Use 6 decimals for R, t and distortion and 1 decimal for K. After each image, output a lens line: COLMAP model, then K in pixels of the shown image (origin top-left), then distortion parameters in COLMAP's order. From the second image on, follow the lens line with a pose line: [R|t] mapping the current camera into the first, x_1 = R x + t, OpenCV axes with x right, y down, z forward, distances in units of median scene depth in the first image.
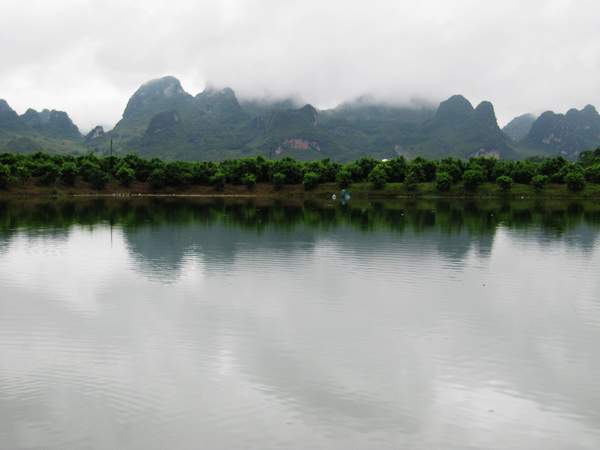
lens RADIAL K [[1234.2, 0, 300.4], [0, 1234.2, 225.7], [0, 0, 1]] dist [0.101305, 0.000000]
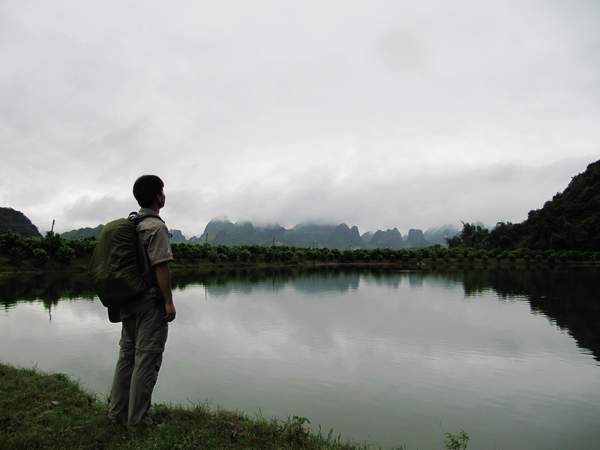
lens RADIAL K [[515.6, 0, 299.7], [0, 515.6, 225.3], [0, 0, 1]] dist [-0.044945, 0.005458]
pose [[0.997448, 0.000443, 0.071394, -0.225383], [0.006763, 0.994898, -0.100658, 0.001289], [-0.071074, 0.100884, 0.992356, -0.019767]]
